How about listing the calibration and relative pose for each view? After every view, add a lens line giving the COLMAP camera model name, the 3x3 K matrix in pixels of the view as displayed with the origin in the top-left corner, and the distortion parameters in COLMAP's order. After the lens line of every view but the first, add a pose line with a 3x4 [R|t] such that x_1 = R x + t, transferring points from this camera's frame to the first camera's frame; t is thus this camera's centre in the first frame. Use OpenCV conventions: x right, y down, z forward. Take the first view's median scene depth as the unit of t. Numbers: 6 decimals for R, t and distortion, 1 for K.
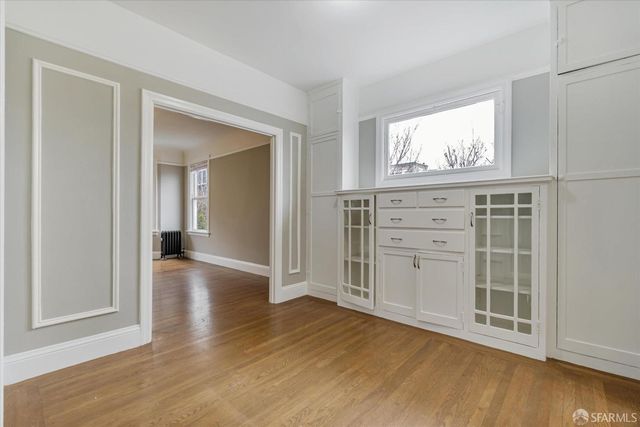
lens RADIAL K [[279.7, 0, 323.6], [0, 279.7, 217.5], [0, 0, 1]] dist [-0.009338, 0.002880]
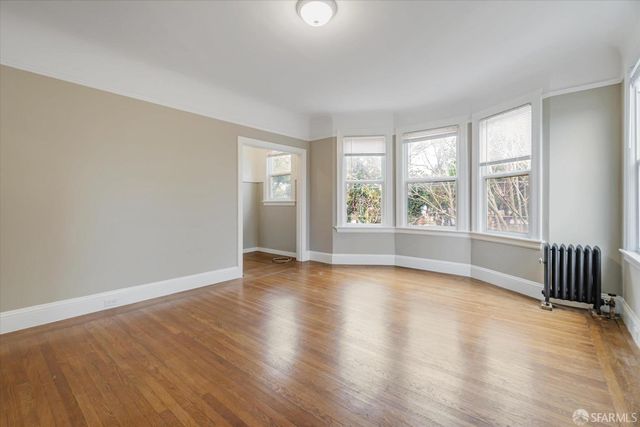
lens RADIAL K [[279.7, 0, 314.5], [0, 279.7, 203.9], [0, 0, 1]] dist [-0.009338, 0.002880]
pose [[0.025450, -0.003436, -0.999670, -0.296895], [-0.006688, 0.999971, -0.003607, -0.022756], [0.999654, 0.006778, 0.025426, 1.350400]]
